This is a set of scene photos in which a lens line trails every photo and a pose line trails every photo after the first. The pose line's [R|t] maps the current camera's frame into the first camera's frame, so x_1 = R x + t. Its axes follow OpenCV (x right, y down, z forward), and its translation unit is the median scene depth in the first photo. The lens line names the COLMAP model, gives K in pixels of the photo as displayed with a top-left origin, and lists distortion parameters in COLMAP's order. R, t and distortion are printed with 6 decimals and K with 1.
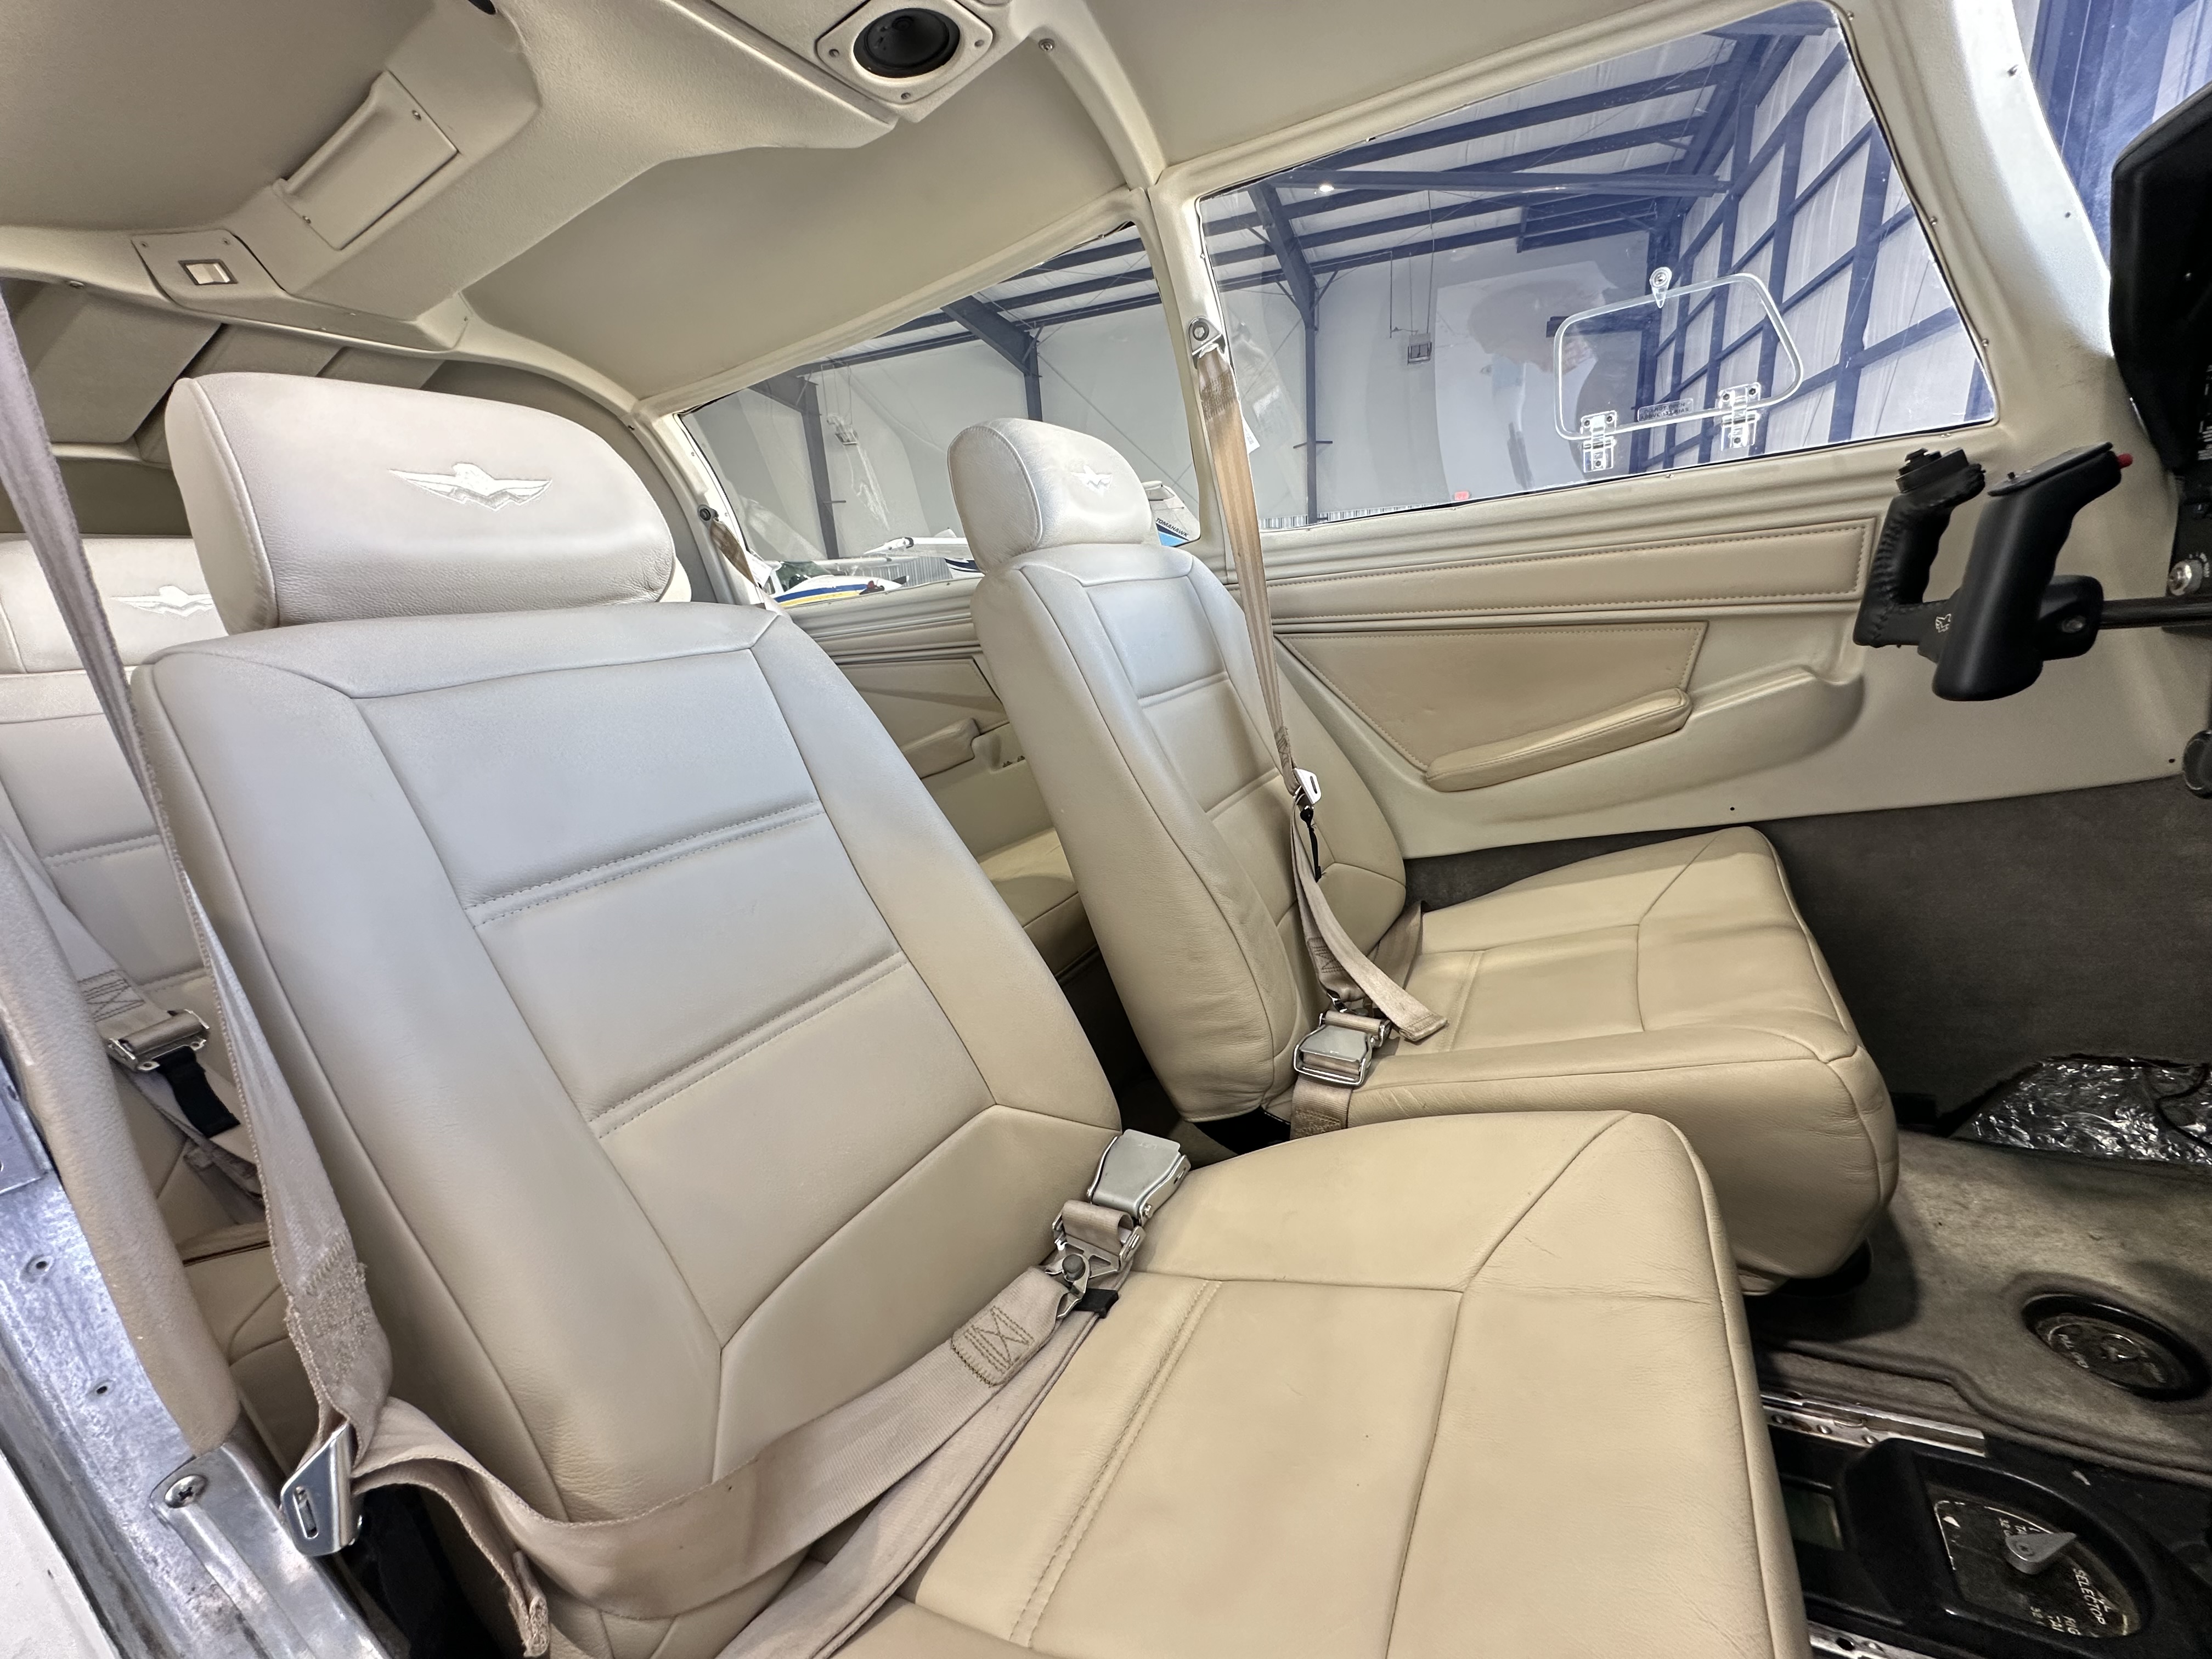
lens RADIAL K [[893.3, 0, 1111.9], [0, 893.3, 826.8], [0, 0, 1]] dist [-0.002644, 0.000604]
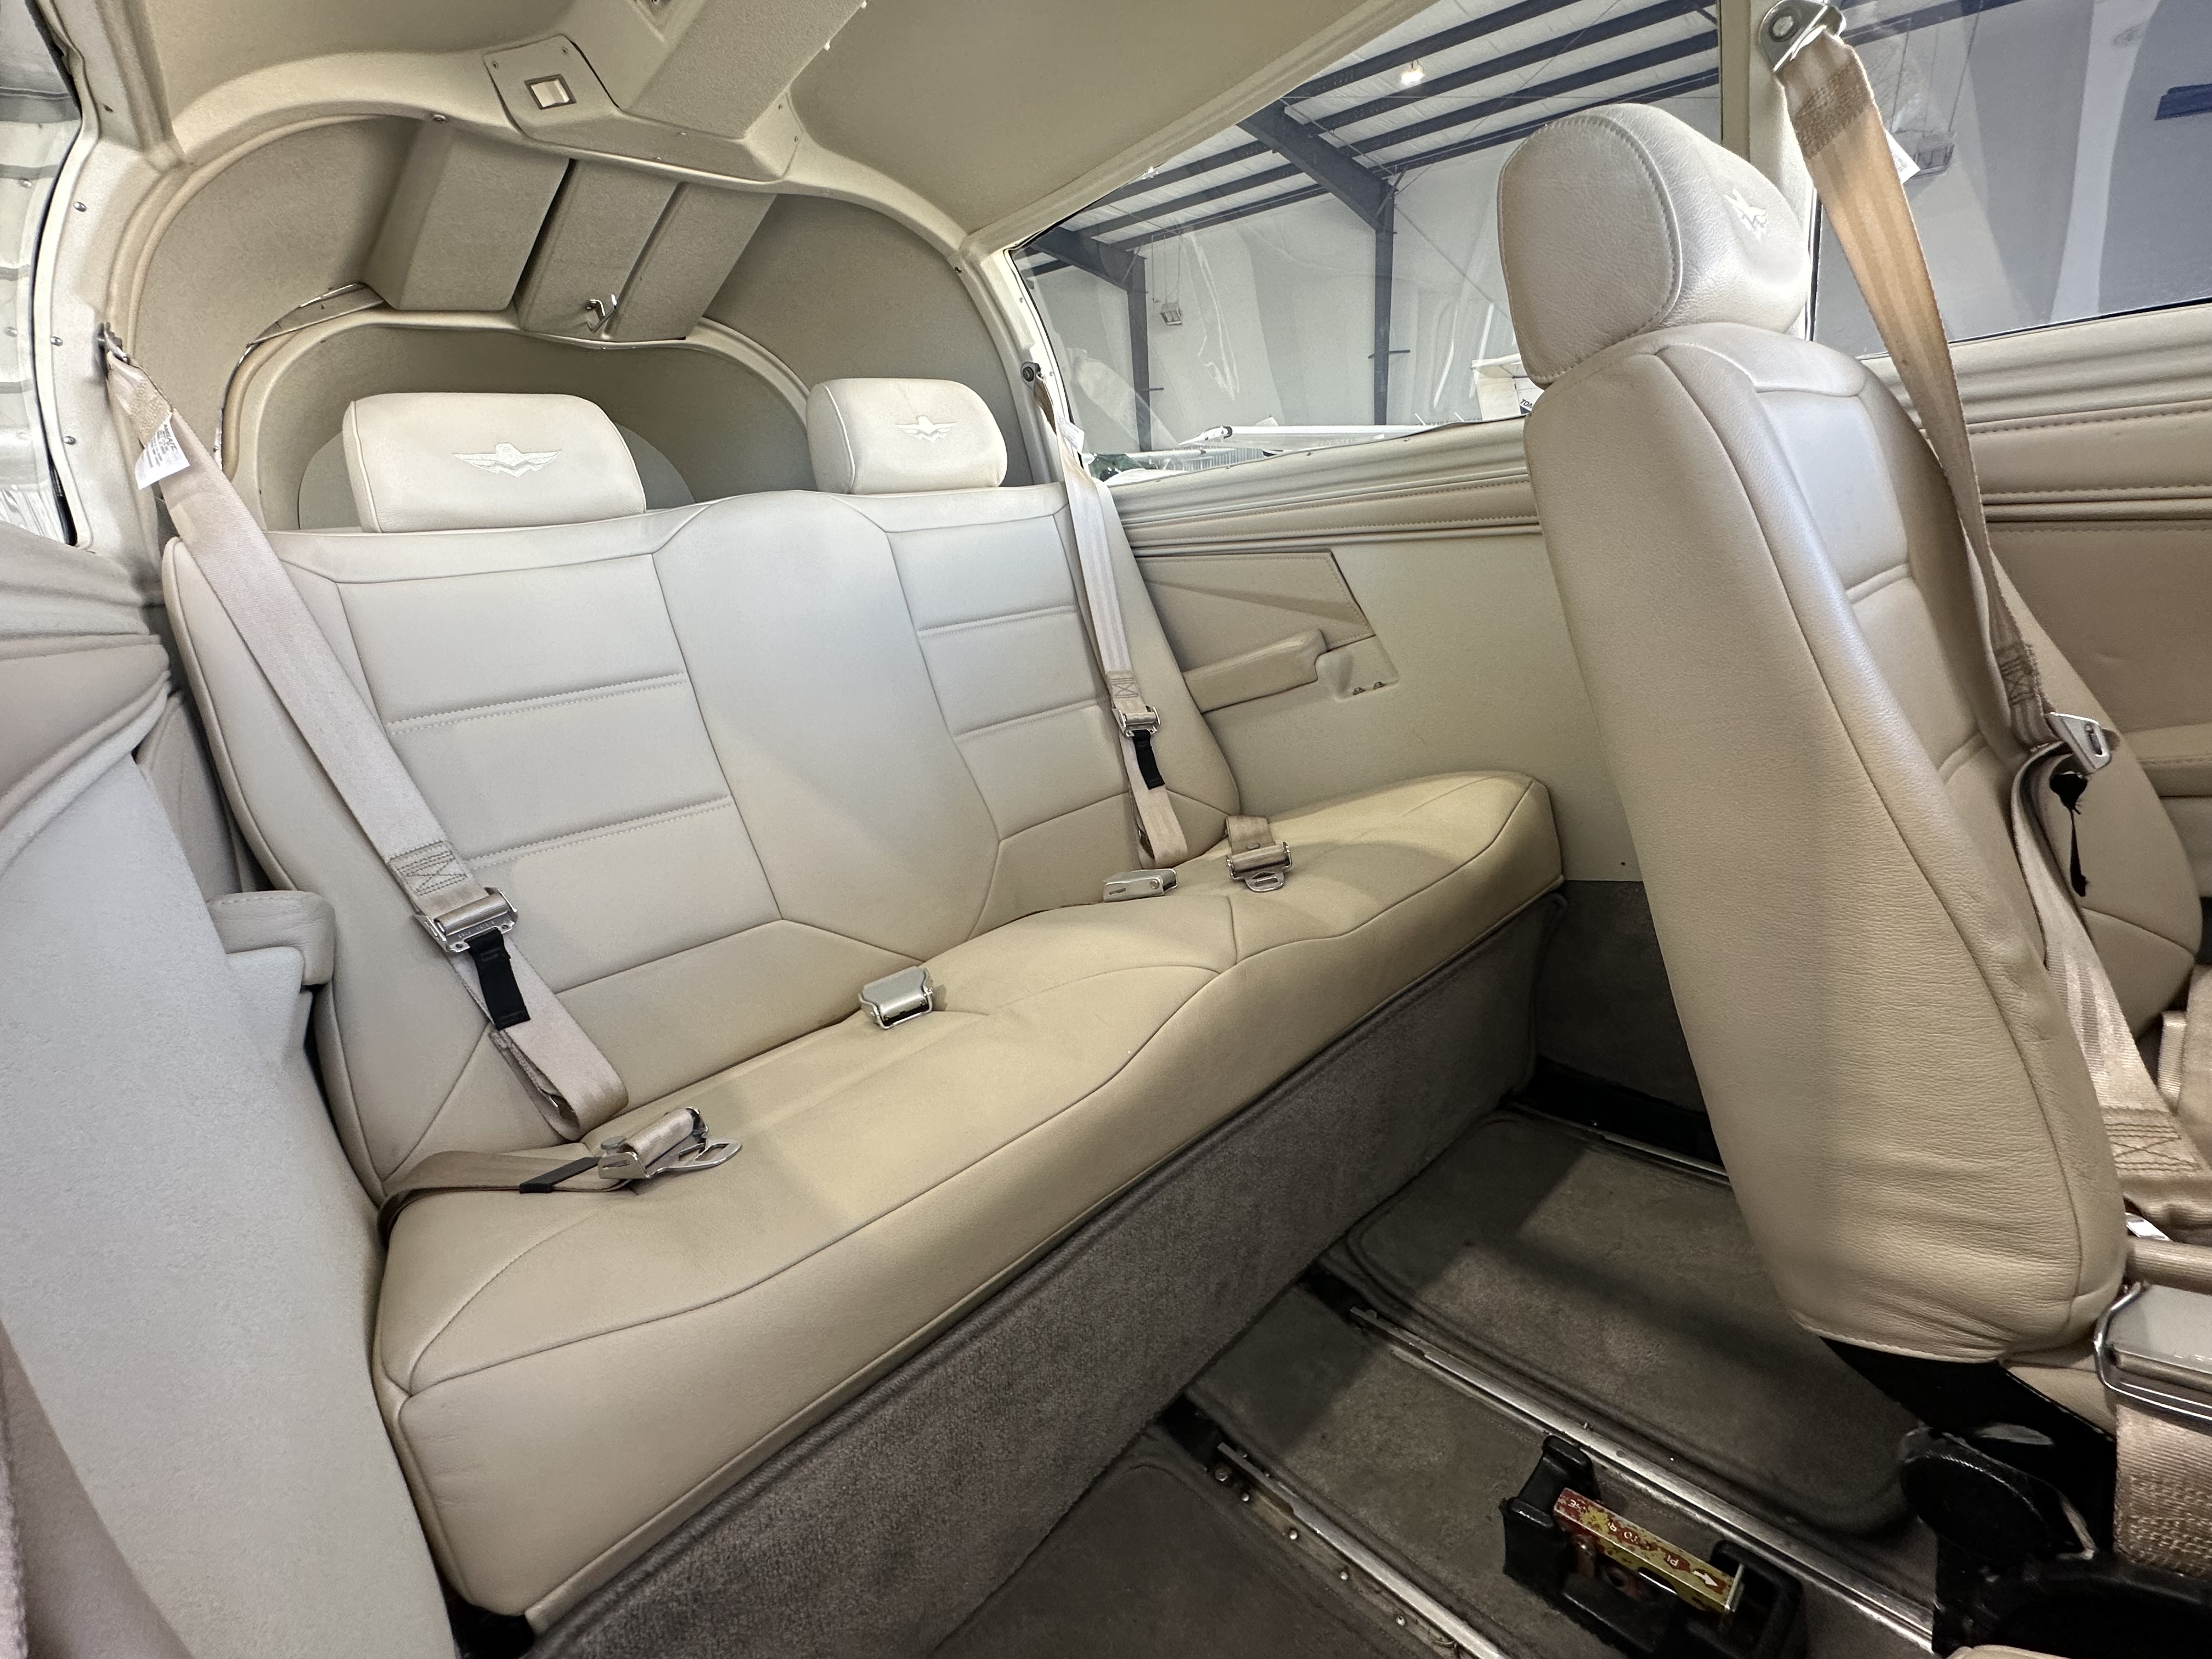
lens RADIAL K [[943.1, 0, 1106.0], [0, 943.1, 829.5], [0, 0, 1]] dist [-0.002104, 0.000738]
pose [[0.947021, 0.114775, -0.299962, -0.065099], [-0.088188, 0.990994, 0.100763, -0.013668], [0.308826, -0.068972, 0.948614, 0.137801]]
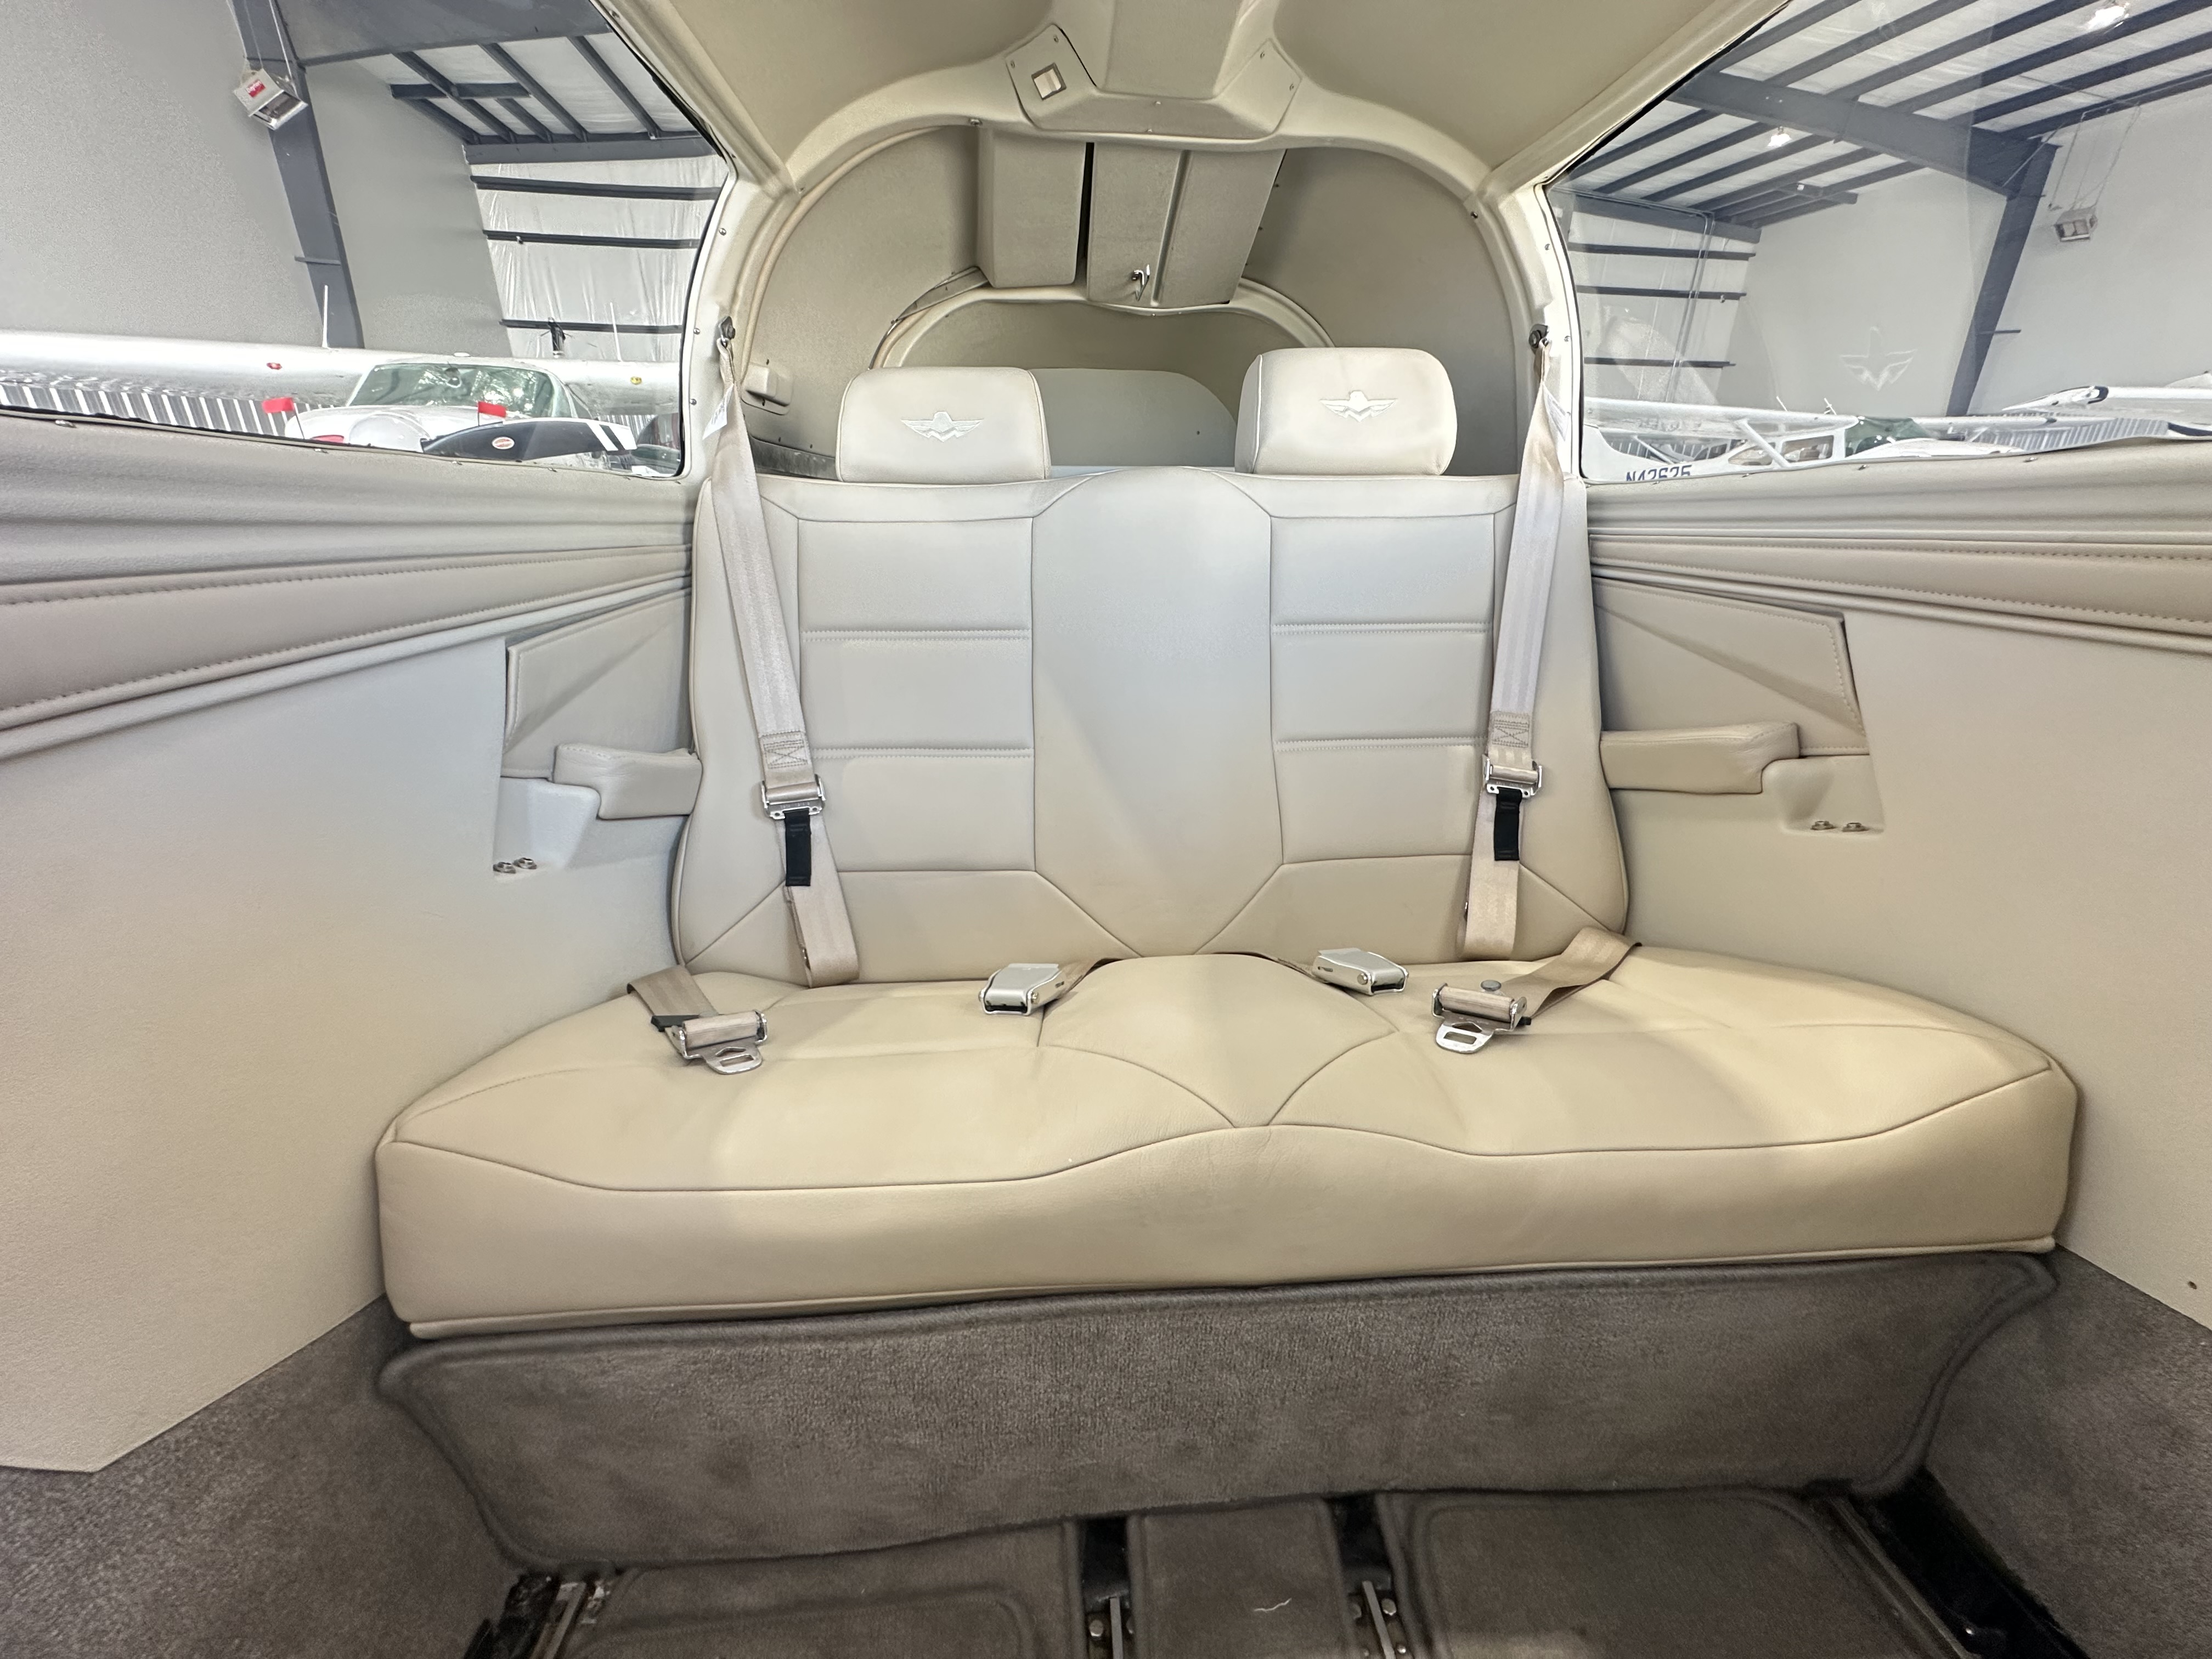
lens RADIAL K [[893.3, 0, 1111.9], [0, 893.3, 826.8], [0, 0, 1]] dist [-0.002644, 0.000604]
pose [[0.525221, 0.386725, -0.758015, 0.063306], [-0.269982, 0.920478, 0.282542, -0.105694], [0.807002, 0.056253, 0.587863, 0.345308]]
